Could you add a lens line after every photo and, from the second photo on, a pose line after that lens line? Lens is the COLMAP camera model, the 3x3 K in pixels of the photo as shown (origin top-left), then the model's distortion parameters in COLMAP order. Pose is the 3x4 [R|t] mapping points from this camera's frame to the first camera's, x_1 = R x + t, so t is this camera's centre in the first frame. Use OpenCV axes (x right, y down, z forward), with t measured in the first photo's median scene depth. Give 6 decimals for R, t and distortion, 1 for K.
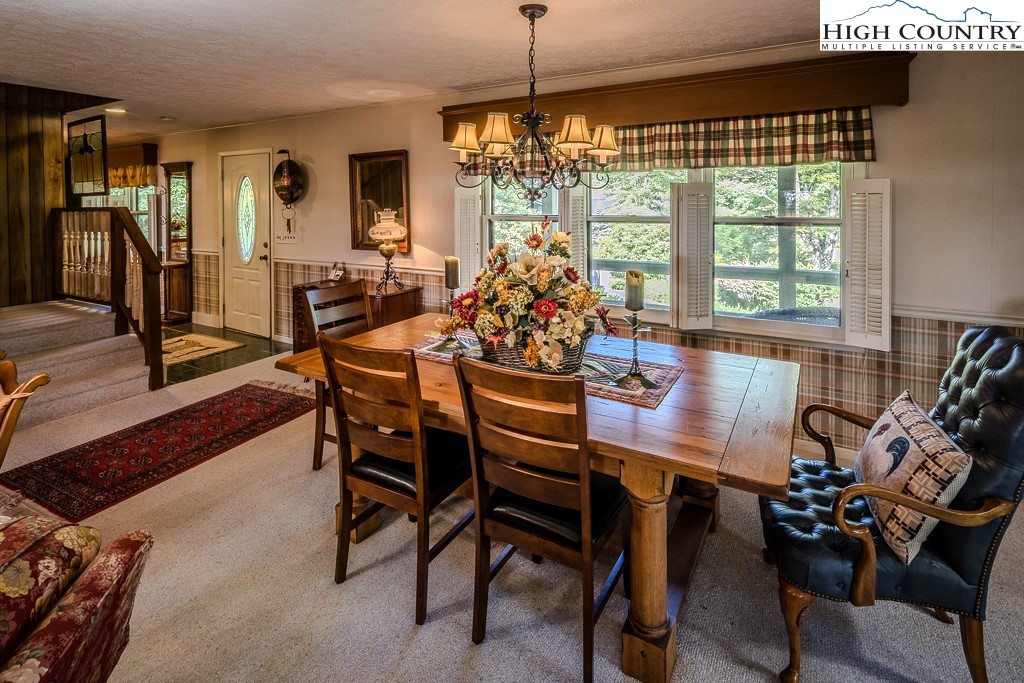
lens RADIAL K [[510.6, 0, 515.9], [0, 510.6, 206.6], [0, 0, 1]] dist [-0.000052, -0.001273]
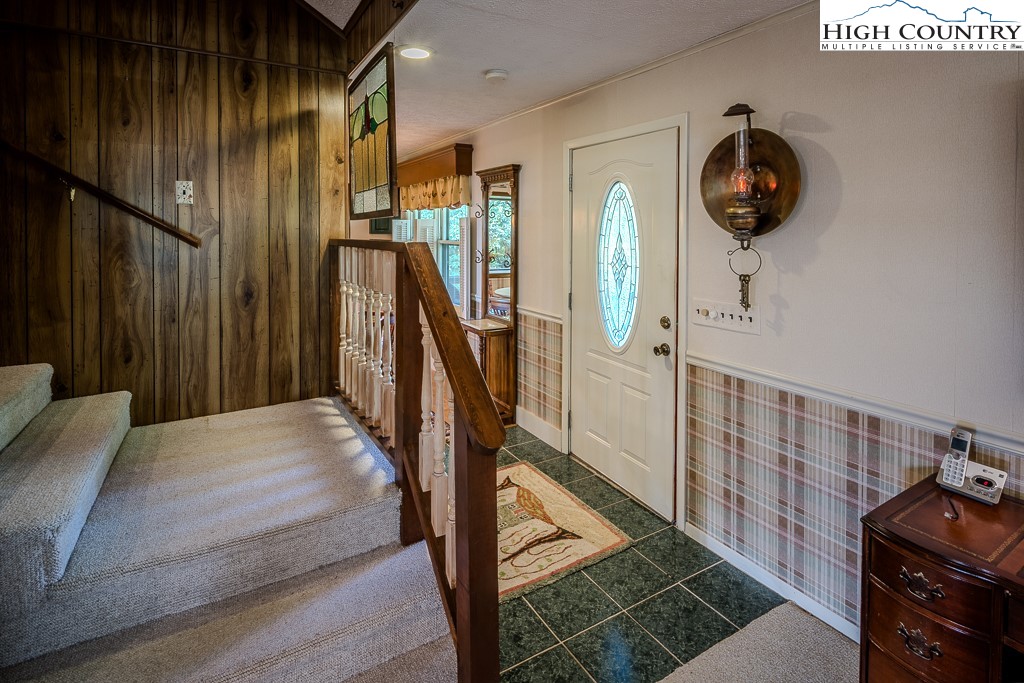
lens RADIAL K [[505.3, 0, 514.5], [0, 505.3, 234.5], [0, 0, 1]] dist [0.001222, -0.001870]
pose [[0.873268, 0.014650, -0.487021, -0.432041], [-0.012946, 0.999893, 0.006863, -0.009047], [0.487069, 0.000312, 0.873363, 0.585745]]
